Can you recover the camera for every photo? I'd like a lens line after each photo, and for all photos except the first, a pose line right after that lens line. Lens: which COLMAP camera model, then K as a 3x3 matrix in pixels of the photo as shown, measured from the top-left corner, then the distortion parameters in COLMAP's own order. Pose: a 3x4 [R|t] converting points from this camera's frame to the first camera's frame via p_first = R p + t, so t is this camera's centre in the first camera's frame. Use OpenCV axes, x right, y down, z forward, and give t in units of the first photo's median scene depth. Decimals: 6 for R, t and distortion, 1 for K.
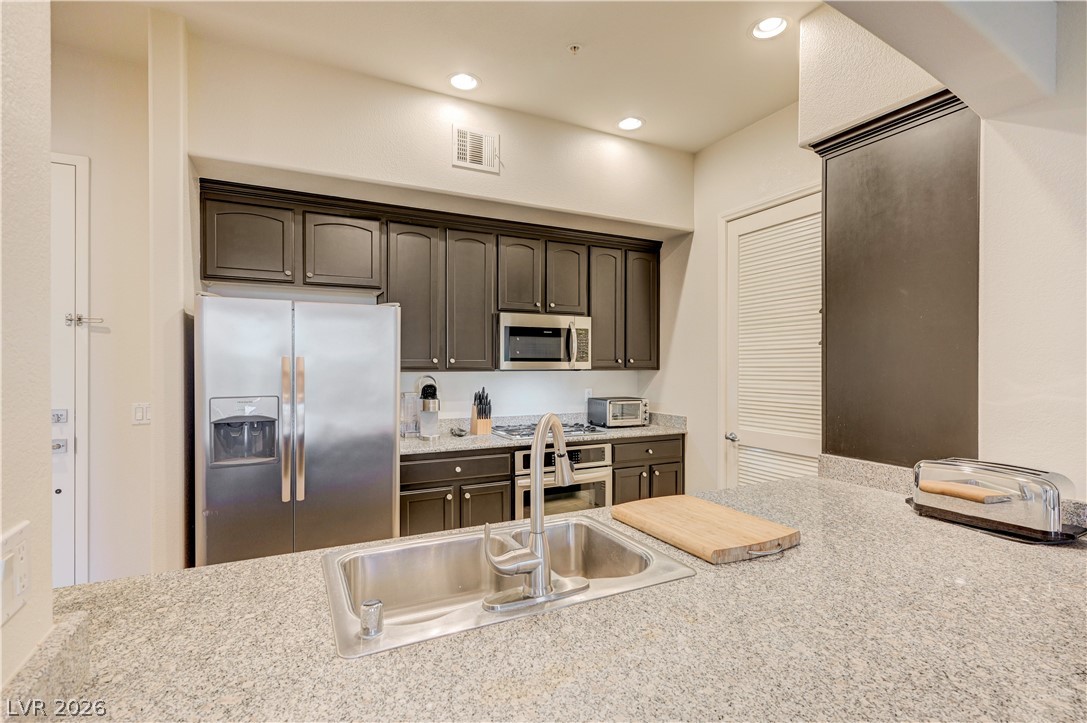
lens RADIAL K [[516.1, 0, 545.2], [0, 516.1, 366.8], [0, 0, 1]] dist [0.000113, -0.000111]
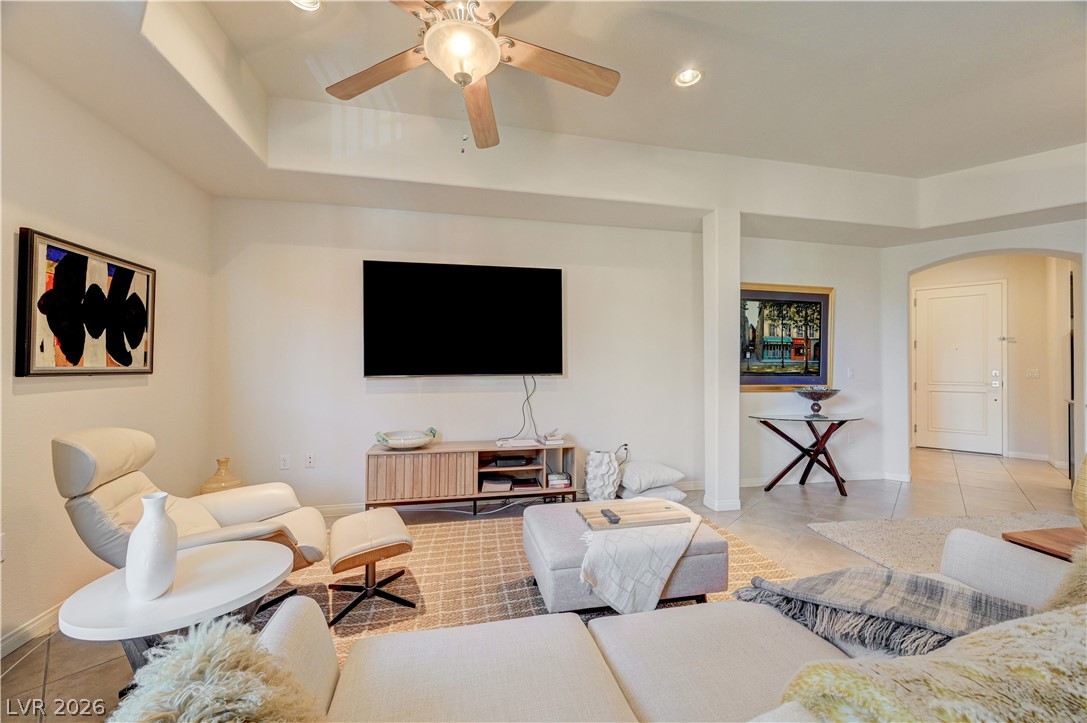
lens RADIAL K [[426.5, 0, 544.2], [0, 426.5, 365.4], [0, 0, 1]] dist [0.001388, 0.000075]
pose [[0.355914, -0.007245, -0.934491, 0.253217], [-0.009863, 0.999885, -0.011508, 0.073794], [0.934467, 0.013313, 0.355802, -1.515206]]
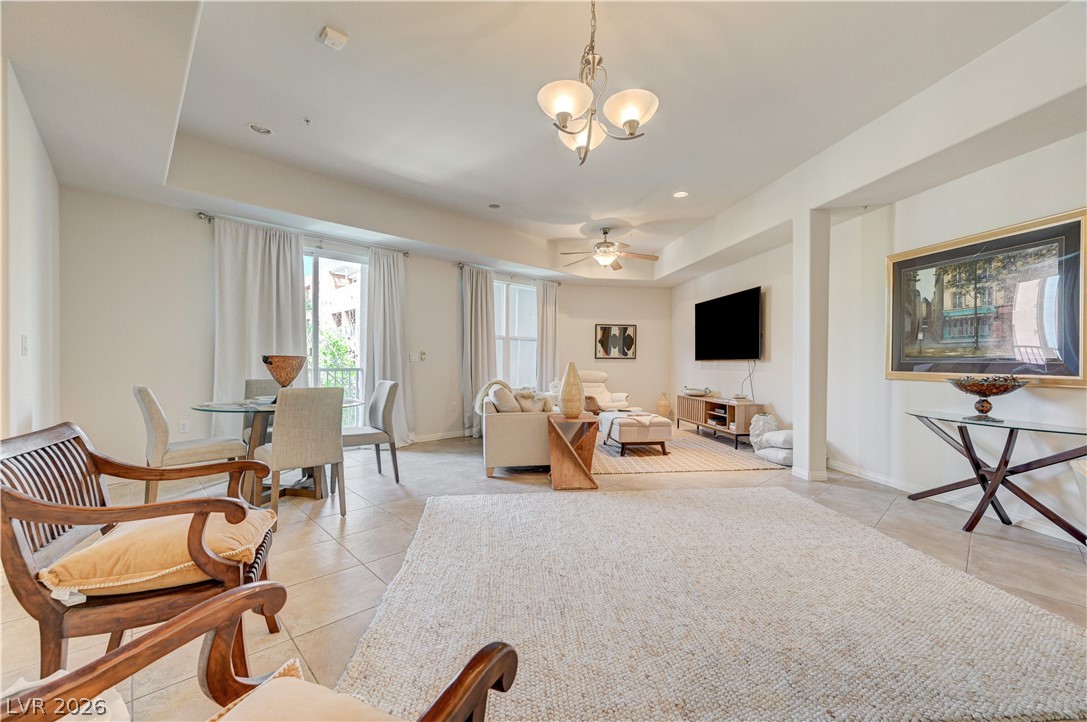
lens RADIAL K [[434.7, 0, 542.7], [0, 434.7, 367.1], [0, 0, 1]] dist [0.008917, 0.000029]
pose [[-0.956760, -0.004956, -0.290837, 0.467702], [-0.011689, 0.999702, 0.021418, 0.086362], [0.290645, 0.023892, -0.956533, 0.159418]]
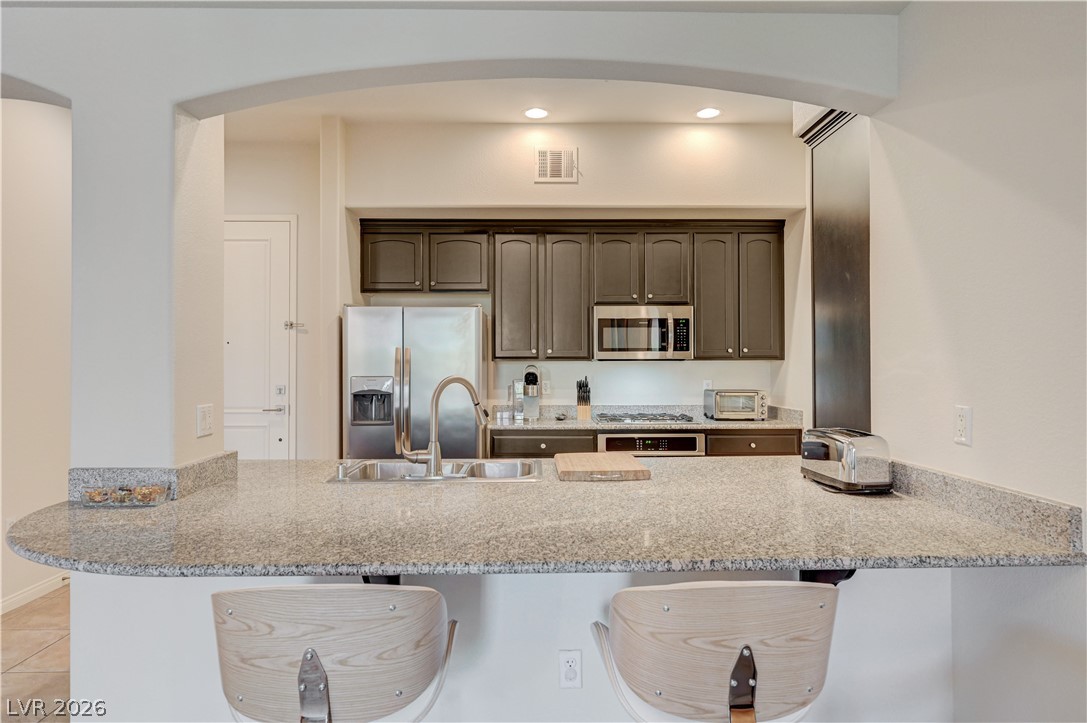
lens RADIAL K [[637.0, 0, 543.5], [0, 637.0, 361.5], [0, 0, 1]] dist [-0.000396, 0.000003]
pose [[0.899169, -0.003921, -0.437583, 0.396465], [0.000342, 0.999966, -0.008257, 0.020953], [0.437600, 0.007275, 0.899140, -0.236365]]
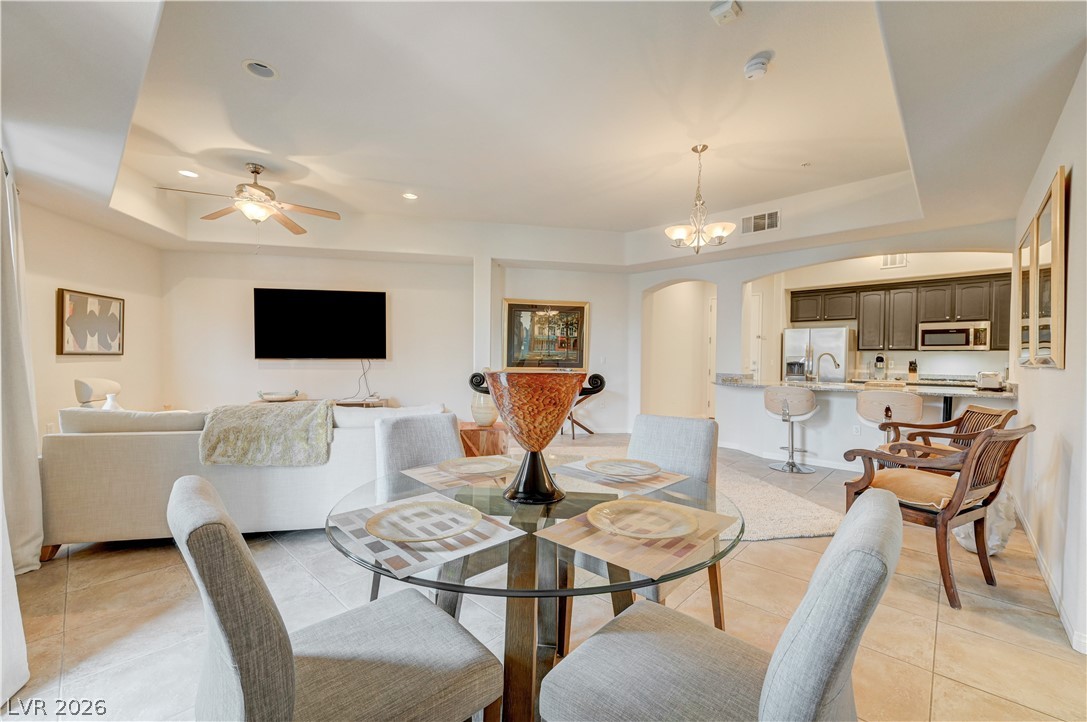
lens RADIAL K [[435.8, 0, 544.4], [0, 435.8, 363.6], [0, 0, 1]] dist [0.003454, 0.000050]
pose [[0.340001, 0.013172, -0.940333, 1.099135], [-0.018776, 0.999798, 0.007216, 0.078518], [0.940237, 0.015202, 0.340180, -1.093478]]
